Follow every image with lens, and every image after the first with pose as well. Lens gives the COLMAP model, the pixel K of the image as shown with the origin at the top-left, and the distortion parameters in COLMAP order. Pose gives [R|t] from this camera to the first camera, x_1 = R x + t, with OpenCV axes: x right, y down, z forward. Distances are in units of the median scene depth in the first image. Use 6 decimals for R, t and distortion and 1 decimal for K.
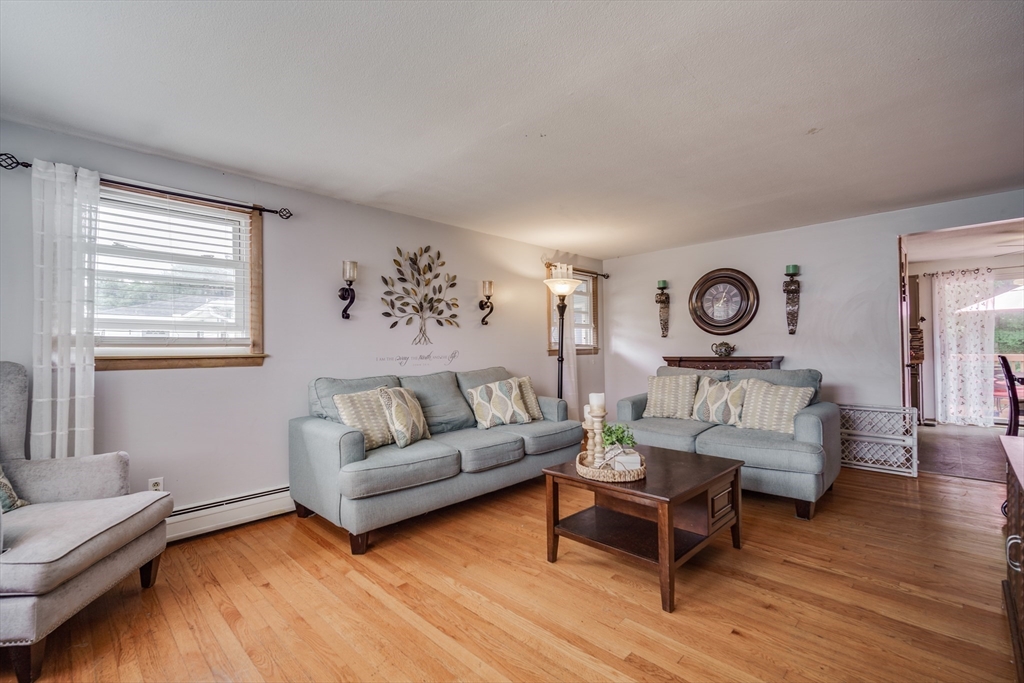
lens RADIAL K [[449.3, 0, 509.5], [0, 449.3, 340.0], [0, 0, 1]] dist [-0.002260, 0.001014]
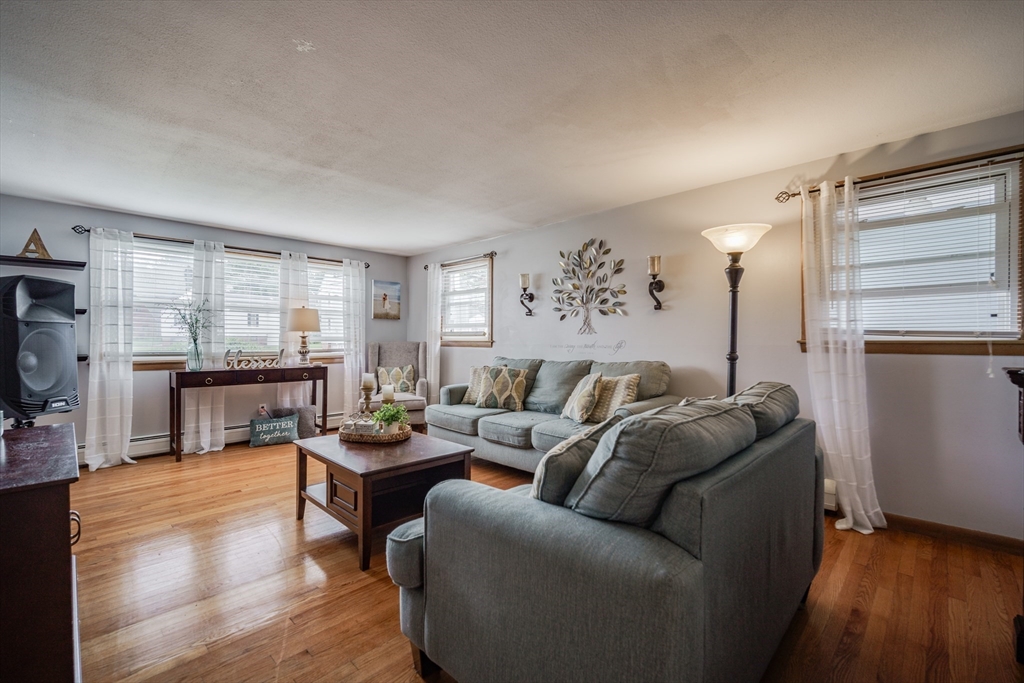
lens RADIAL K [[449.3, 0, 515.4], [0, 449.3, 345.9], [0, 0, 1]] dist [-0.002260, 0.001014]
pose [[0.001479, 0.029114, -0.999575, 0.844797], [0.021436, 0.999345, 0.029139, 0.003057], [0.999769, -0.021470, 0.000854, 0.801209]]
